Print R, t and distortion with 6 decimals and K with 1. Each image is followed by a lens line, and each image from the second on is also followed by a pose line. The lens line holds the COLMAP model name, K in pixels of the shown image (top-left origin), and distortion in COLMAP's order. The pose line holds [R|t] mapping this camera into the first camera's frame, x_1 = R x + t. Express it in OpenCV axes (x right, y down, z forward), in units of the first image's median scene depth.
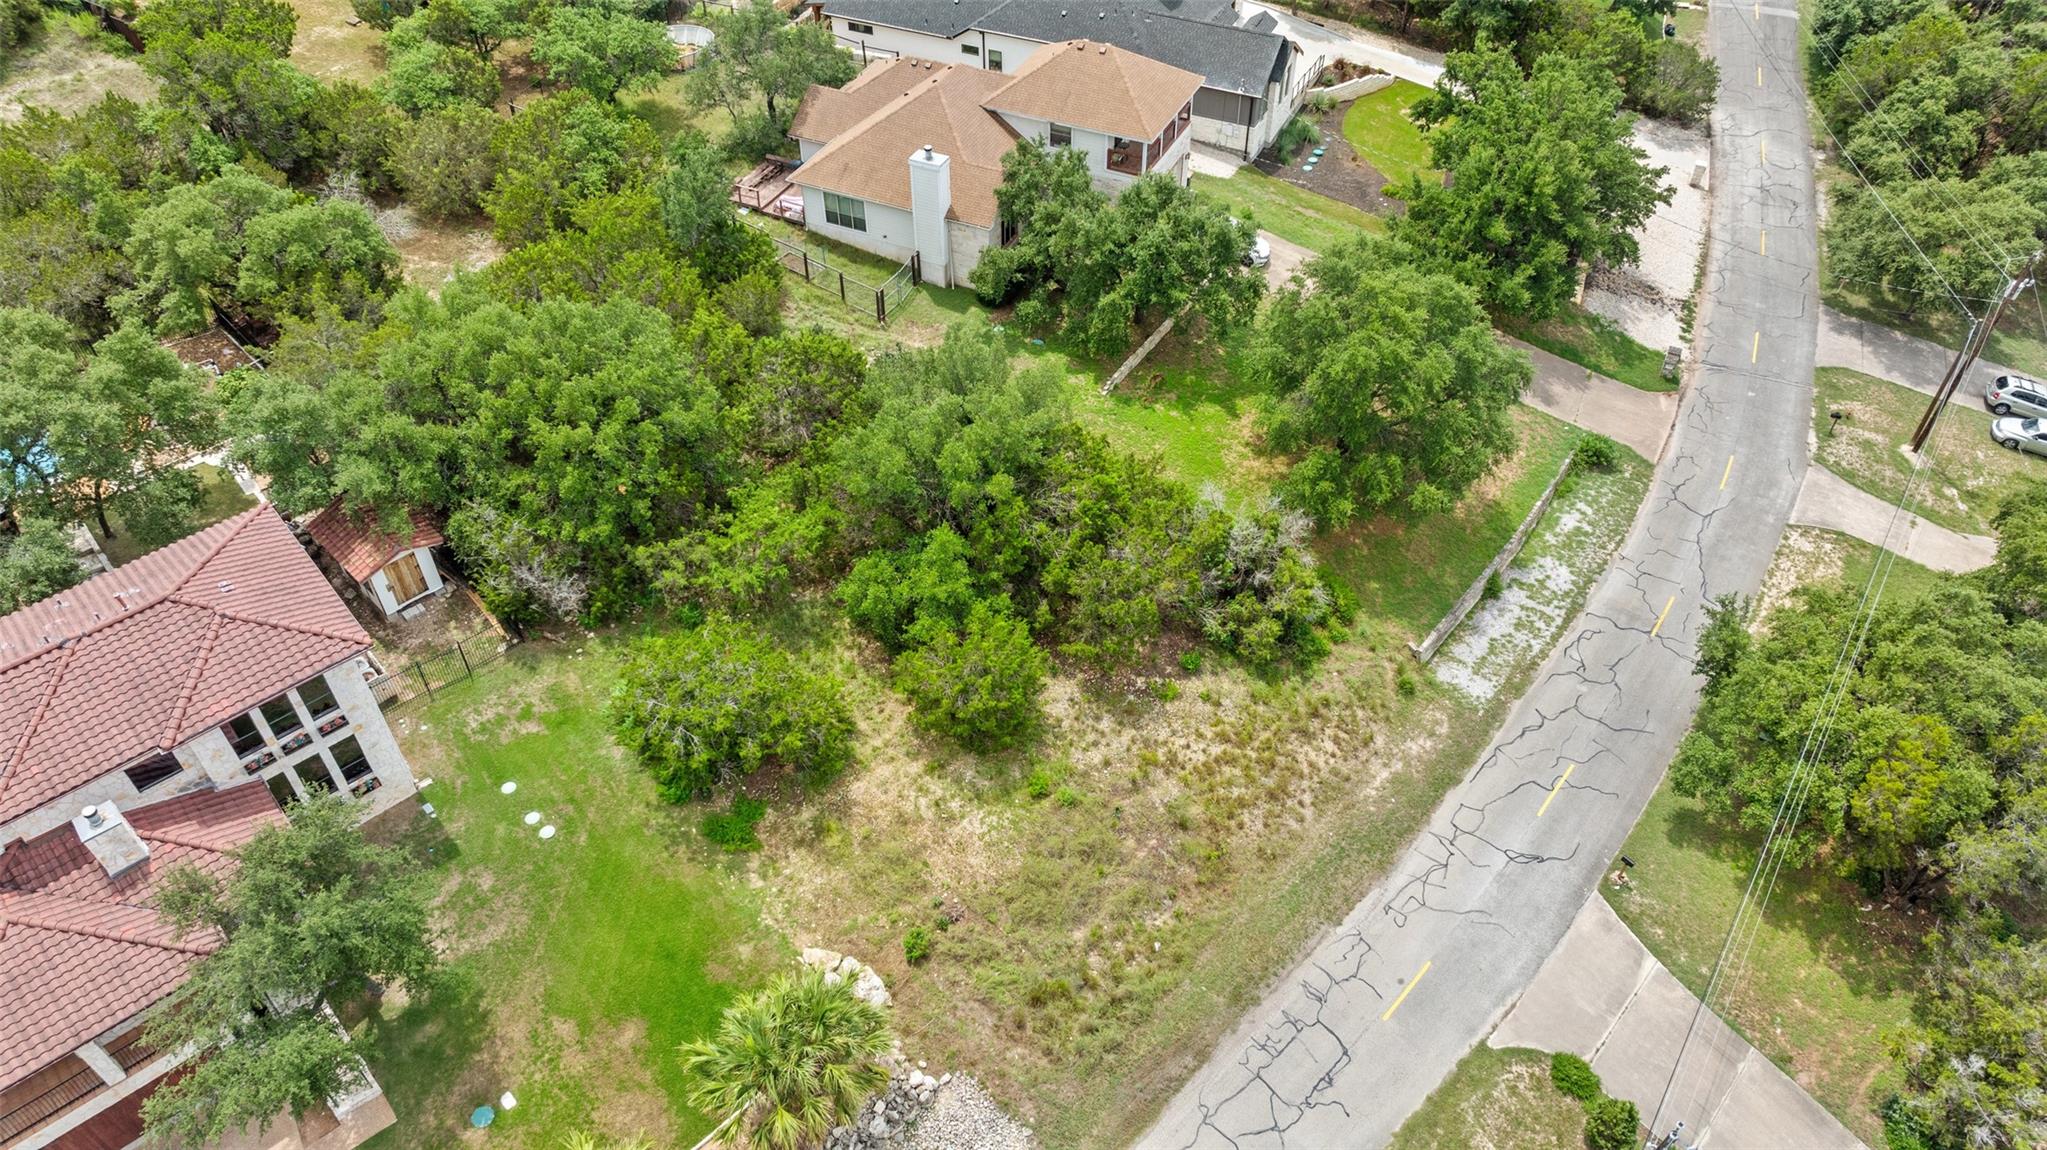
lens RADIAL K [[1448.3, 0, 1032.0], [0, 1448.3, 571.0], [0, 0, 1]] dist [-0.022960, 0.007694]
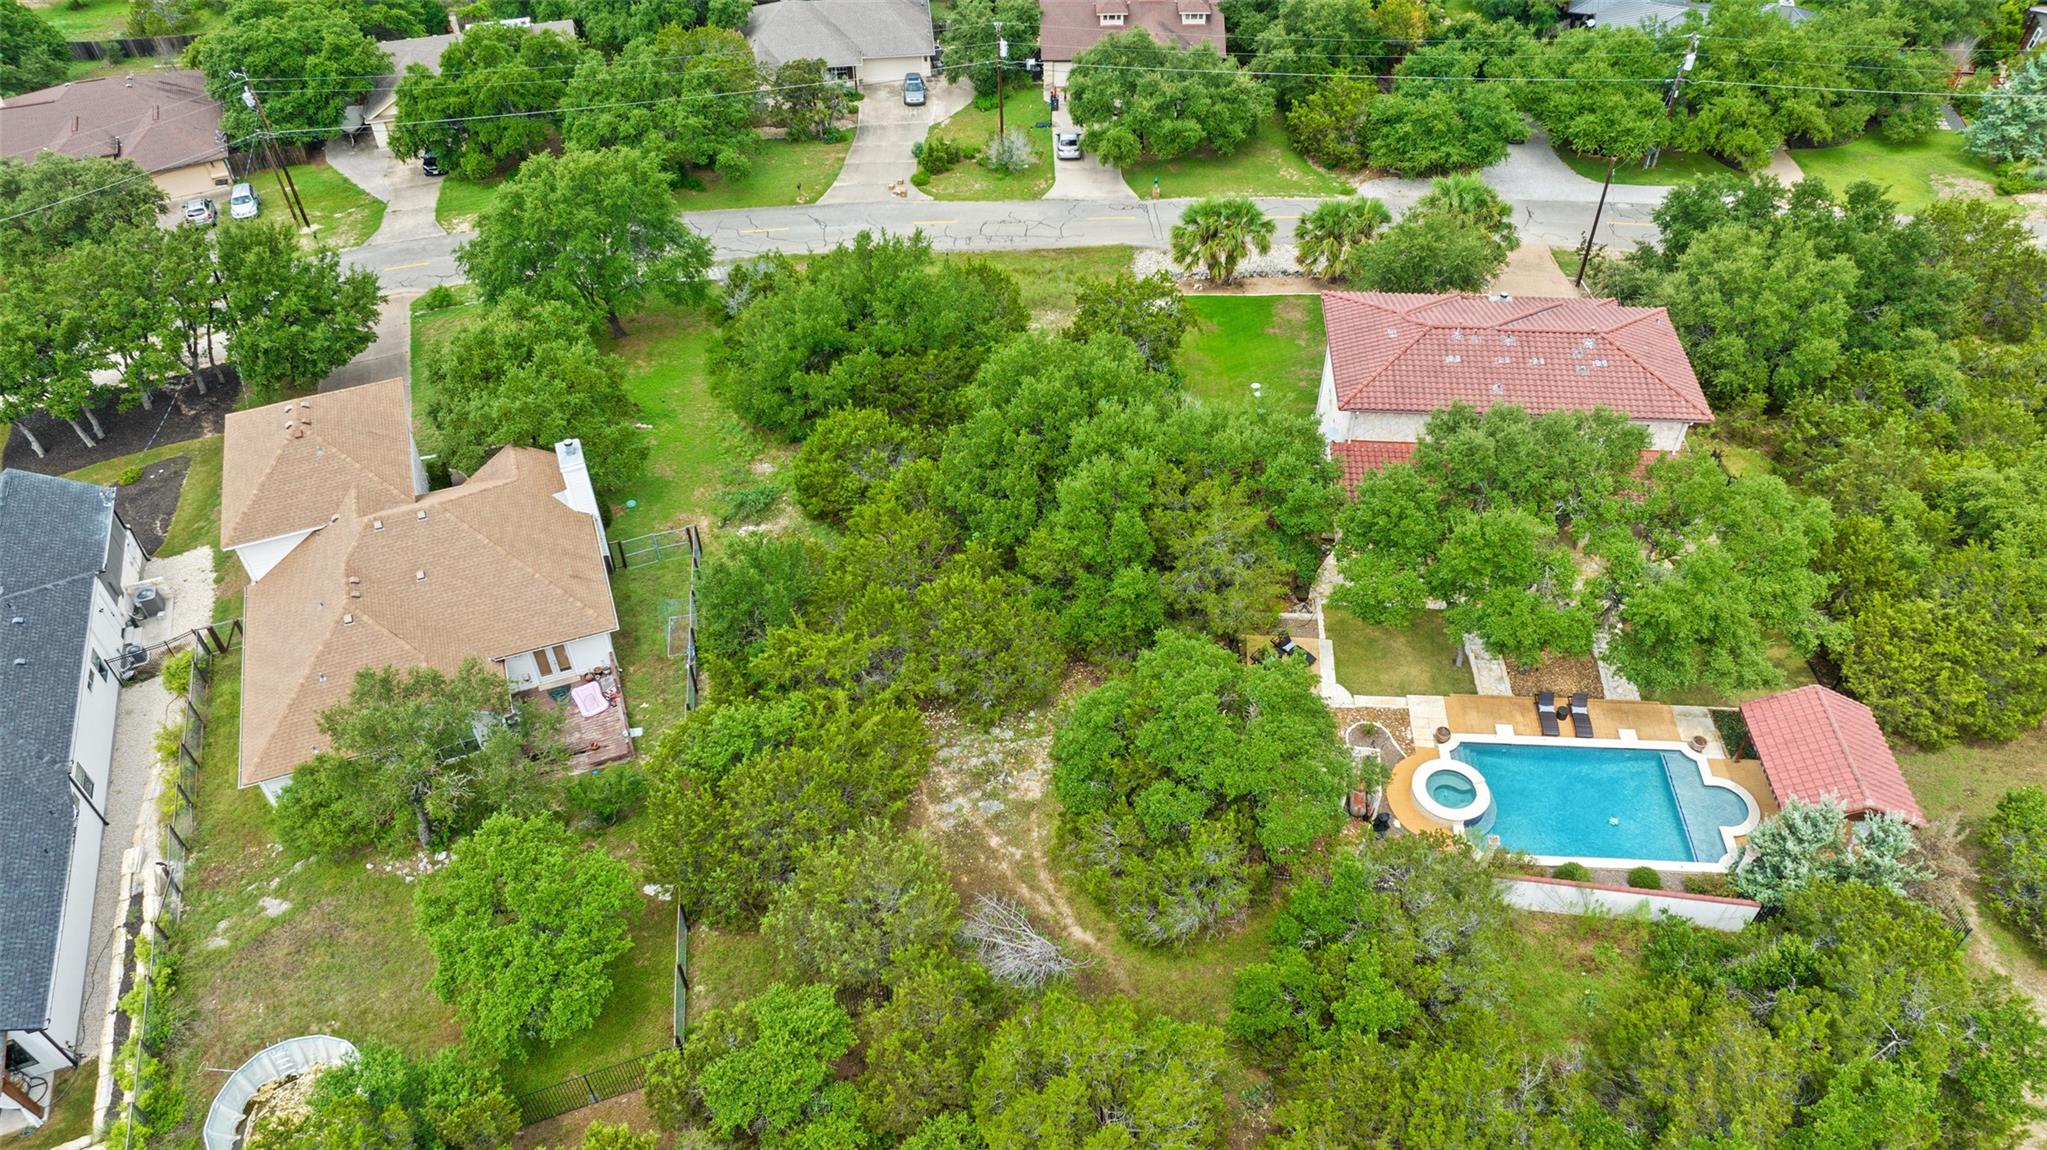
lens RADIAL K [[1448.3, 0, 1032.0], [0, 1448.3, 571.0], [0, 0, 1]] dist [-0.022960, 0.007694]
pose [[-0.711090, -0.485293, 0.508765, -0.940284], [0.495421, 0.167620, 0.852327, -1.095622], [-0.498908, 0.858134, 0.121232, 0.988821]]
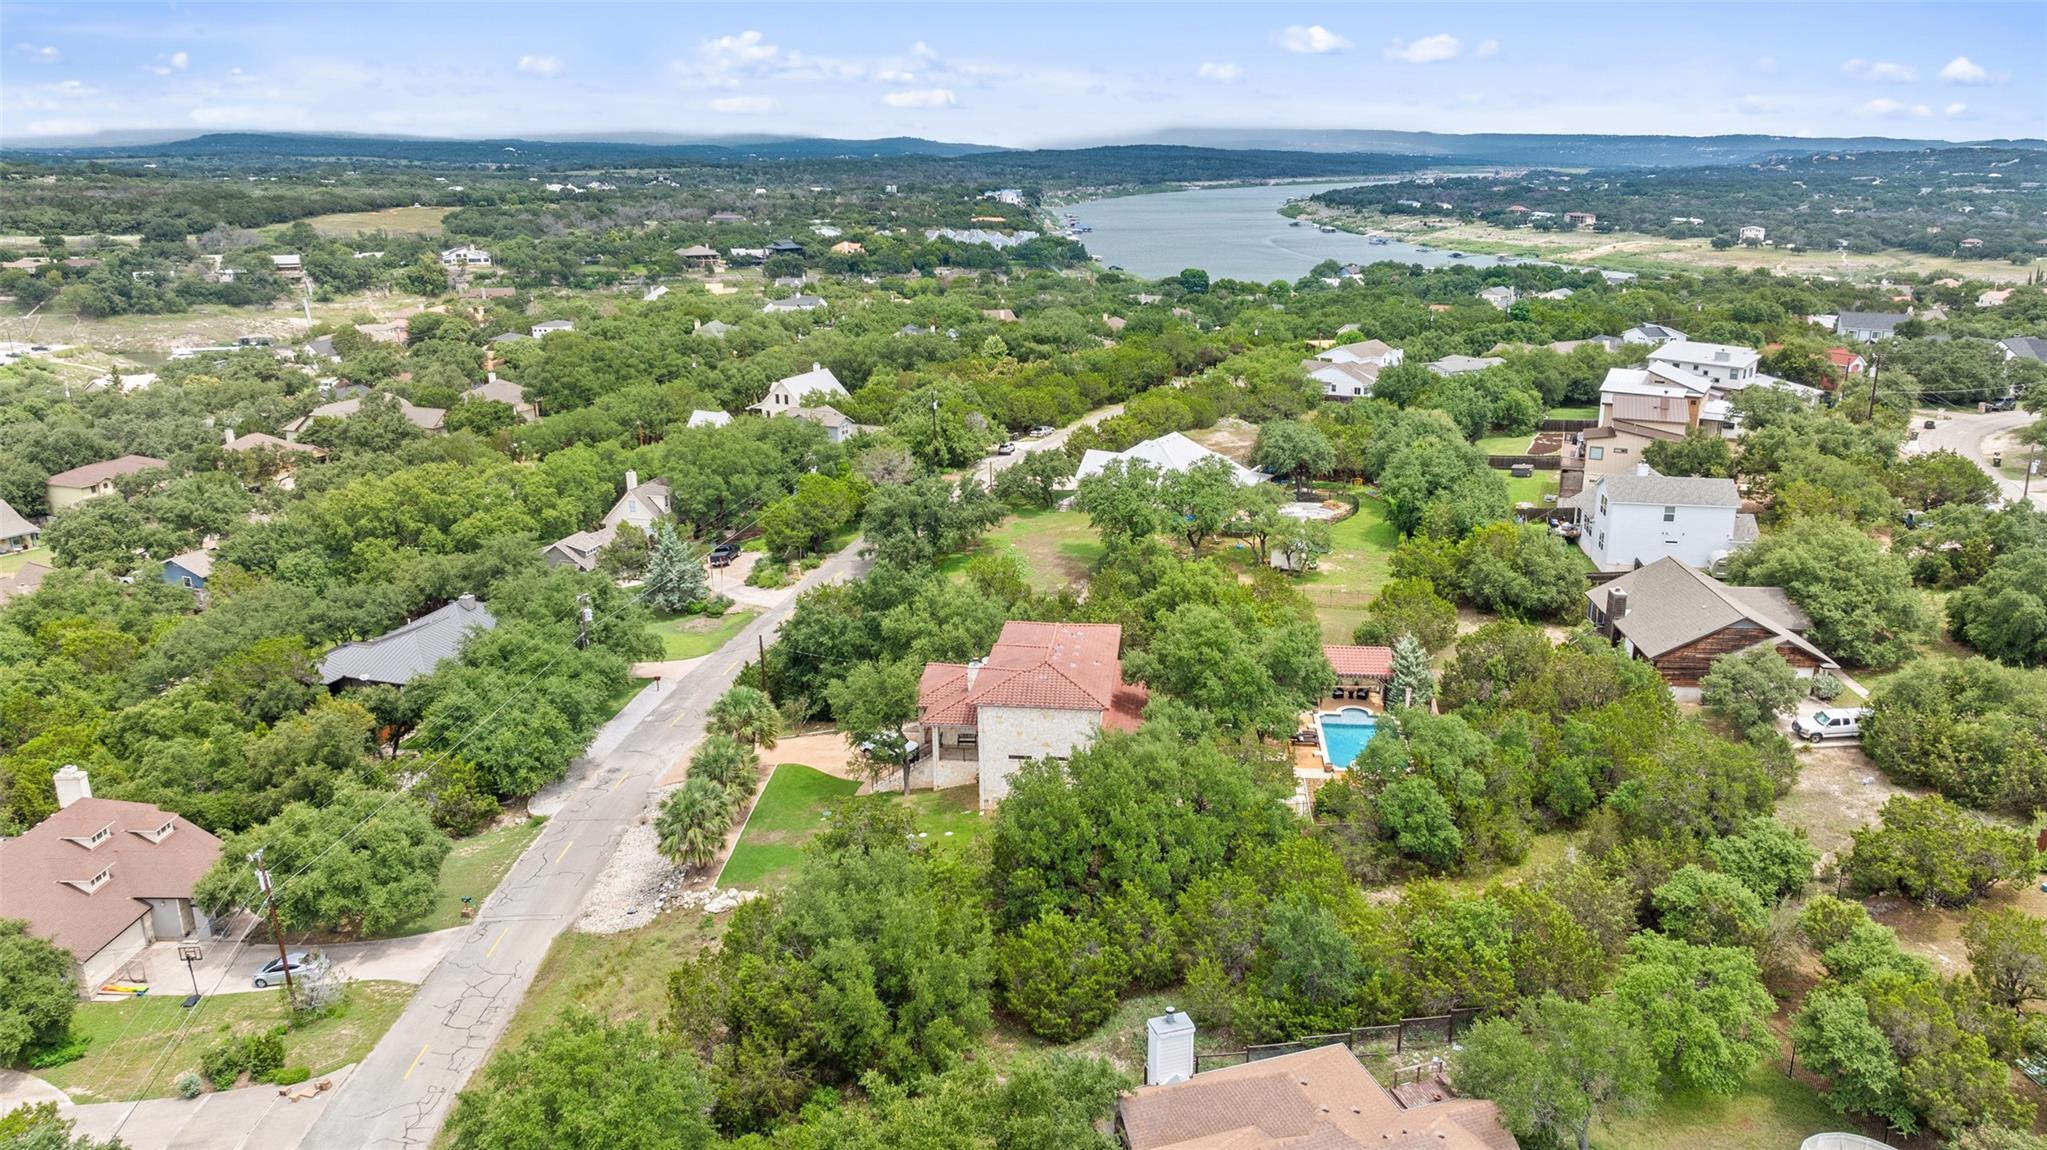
lens RADIAL K [[1441.3, 0, 1089.9], [0, 1441.3, 585.4], [0, 0, 1]] dist [-0.016869, -0.001546]
pose [[-0.710500, 0.204312, -0.673384, 0.594370], [-0.494379, 0.536058, 0.684274, -1.208336], [0.500778, 0.819084, -0.279862, 1.223119]]
